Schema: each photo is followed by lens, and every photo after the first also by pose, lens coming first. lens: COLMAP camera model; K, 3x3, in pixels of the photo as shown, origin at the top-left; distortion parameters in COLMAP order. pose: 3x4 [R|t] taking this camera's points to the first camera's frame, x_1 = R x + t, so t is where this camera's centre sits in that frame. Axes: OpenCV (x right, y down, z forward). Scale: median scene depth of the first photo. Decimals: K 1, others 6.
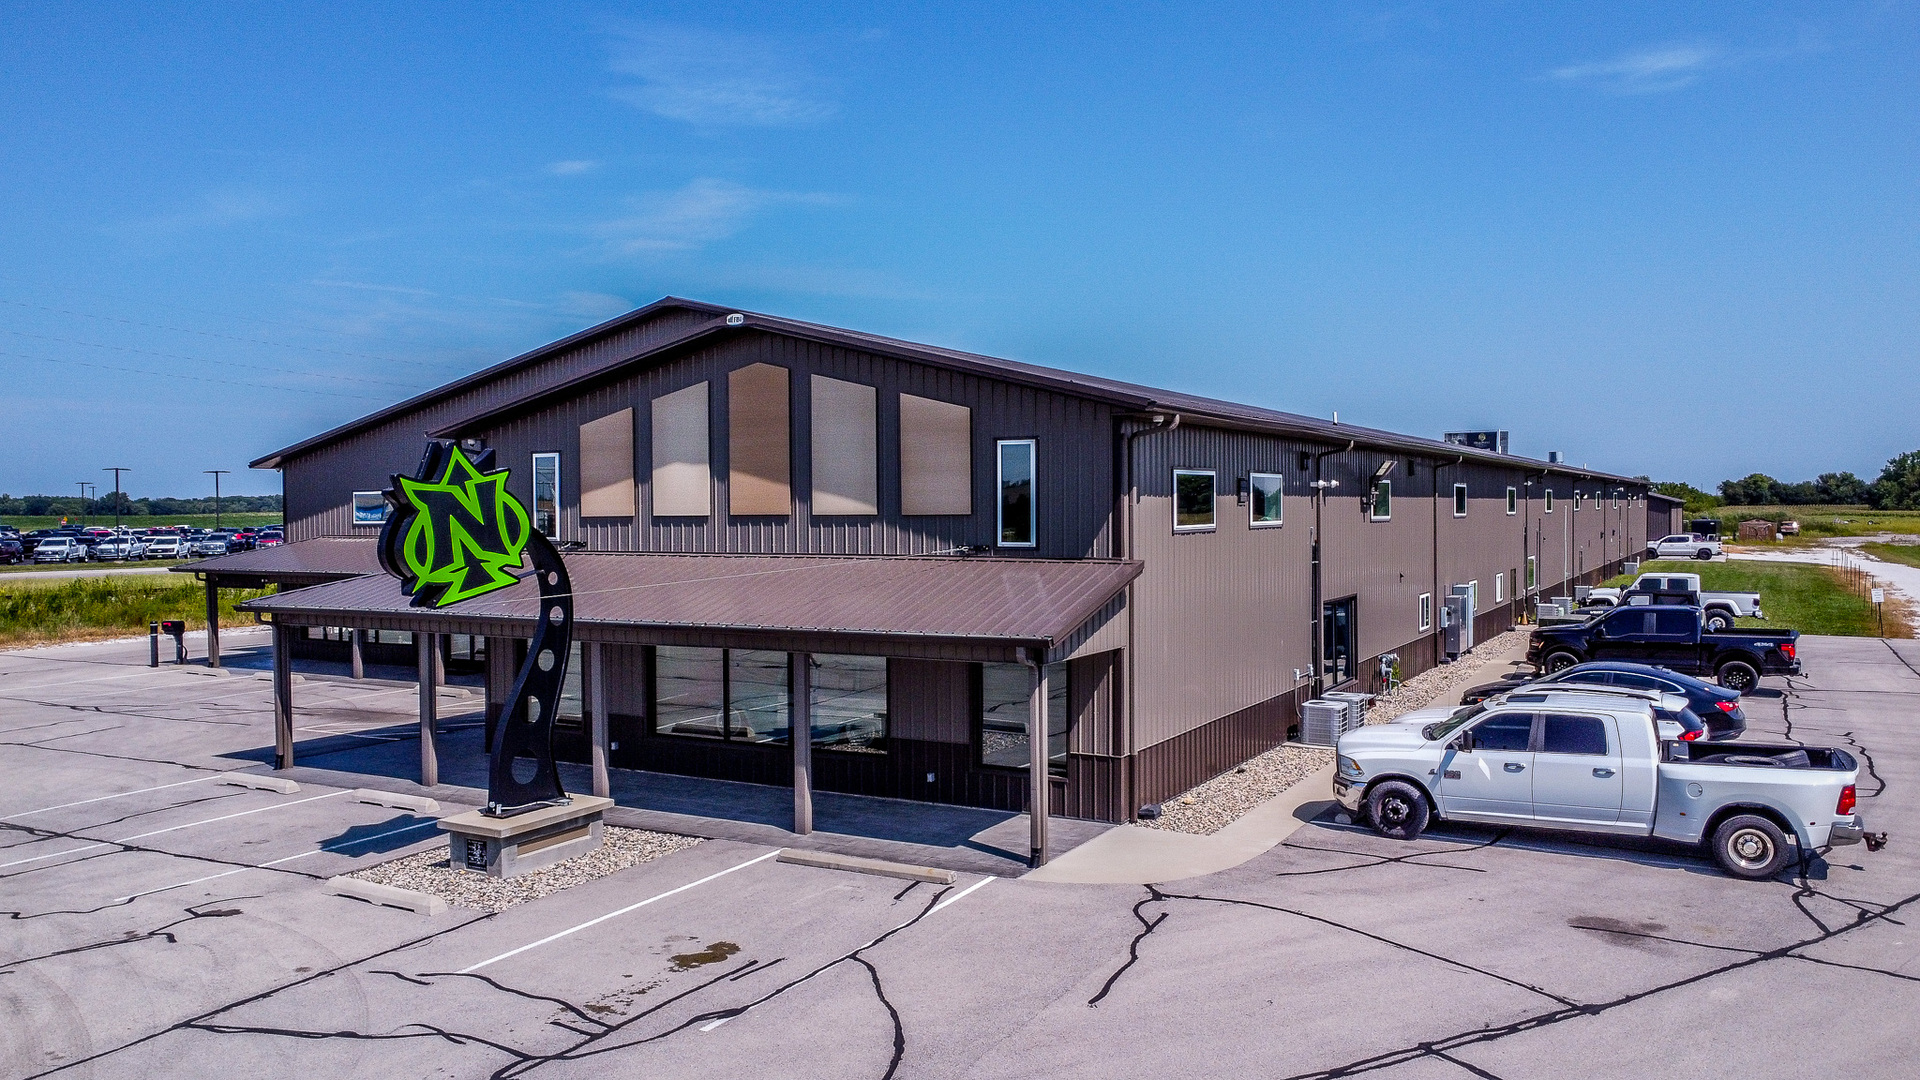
lens RADIAL K [[1433.9, 0, 987.9], [0, 1433.9, 539.5], [0, 0, 1]] dist [0.016762, 0.005498]
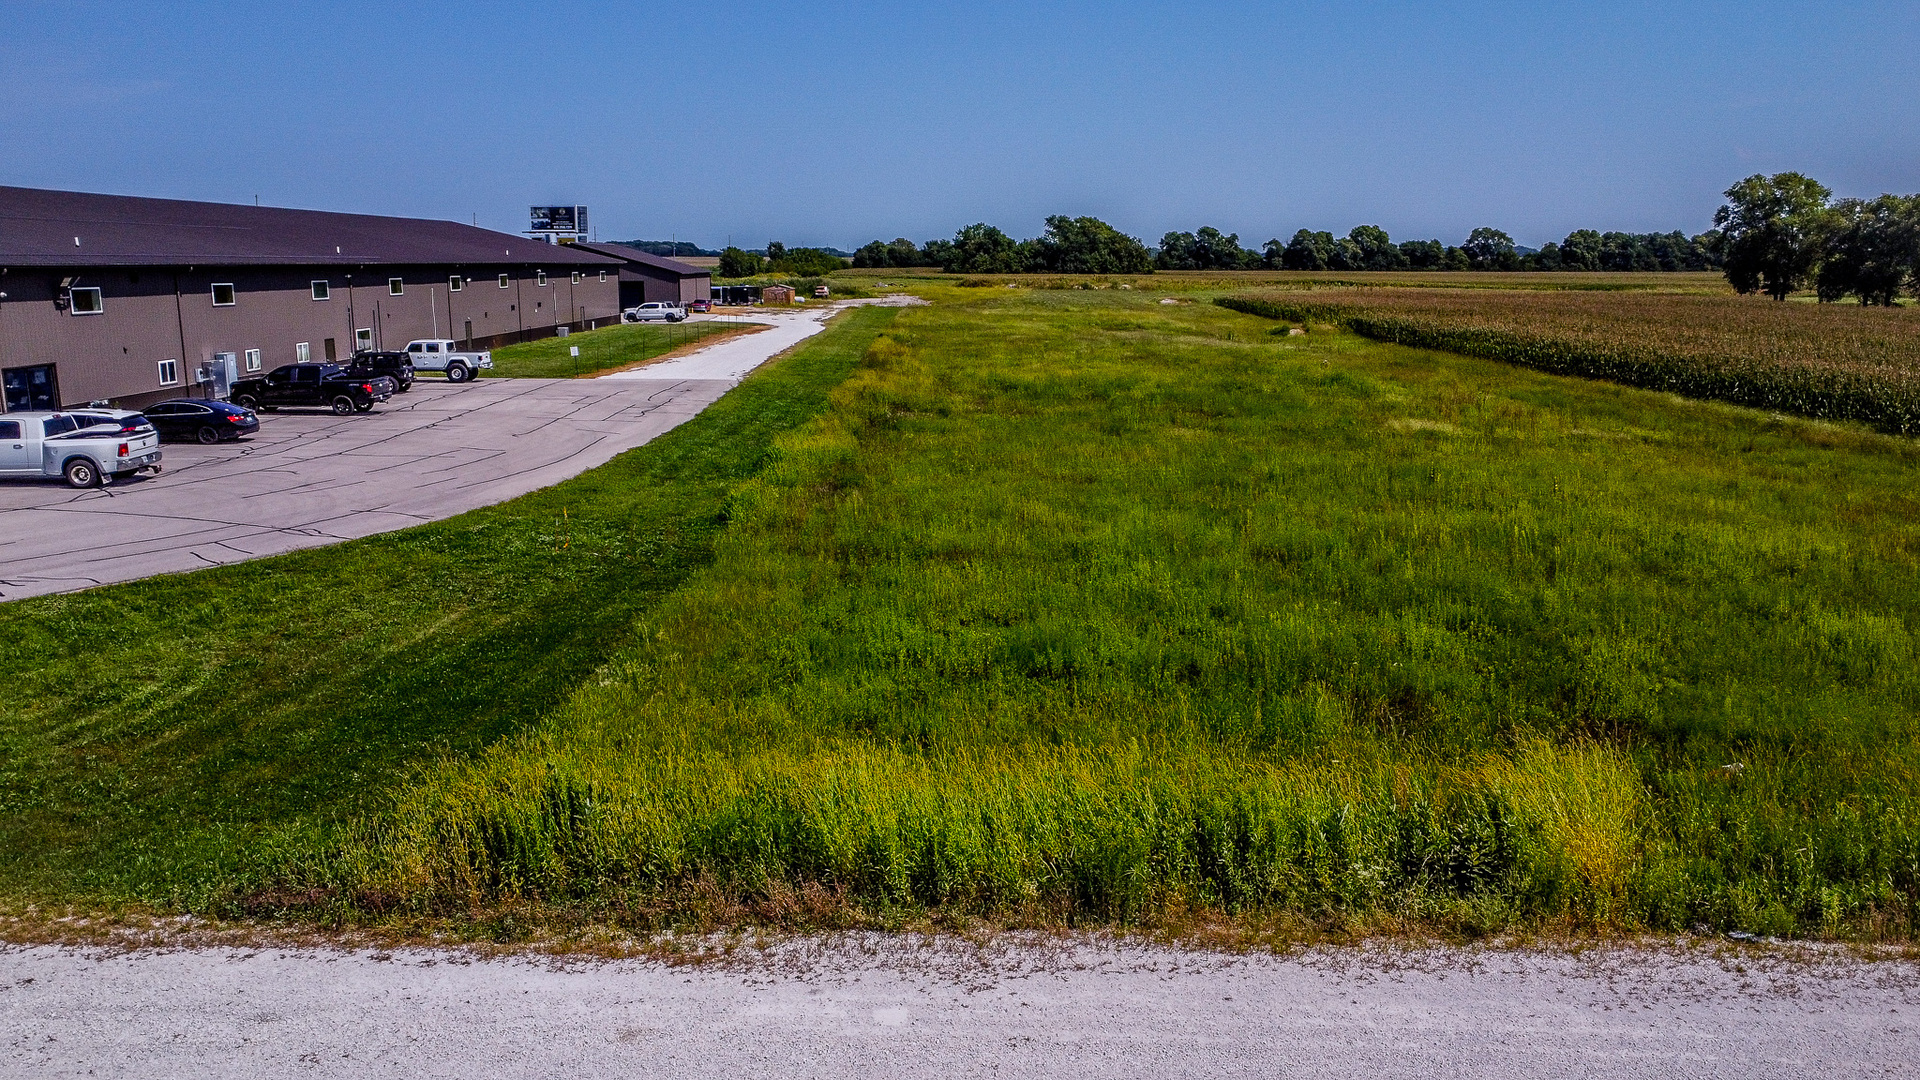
lens RADIAL K [[1433.9, 0, 987.9], [0, 1433.9, 539.5], [0, 0, 1]] dist [0.016762, 0.005498]
pose [[0.867588, -0.094410, 0.488239, 0.238286], [0.012425, 0.985622, 0.168509, -0.016599], [-0.497128, -0.140130, 0.856287, -0.593255]]
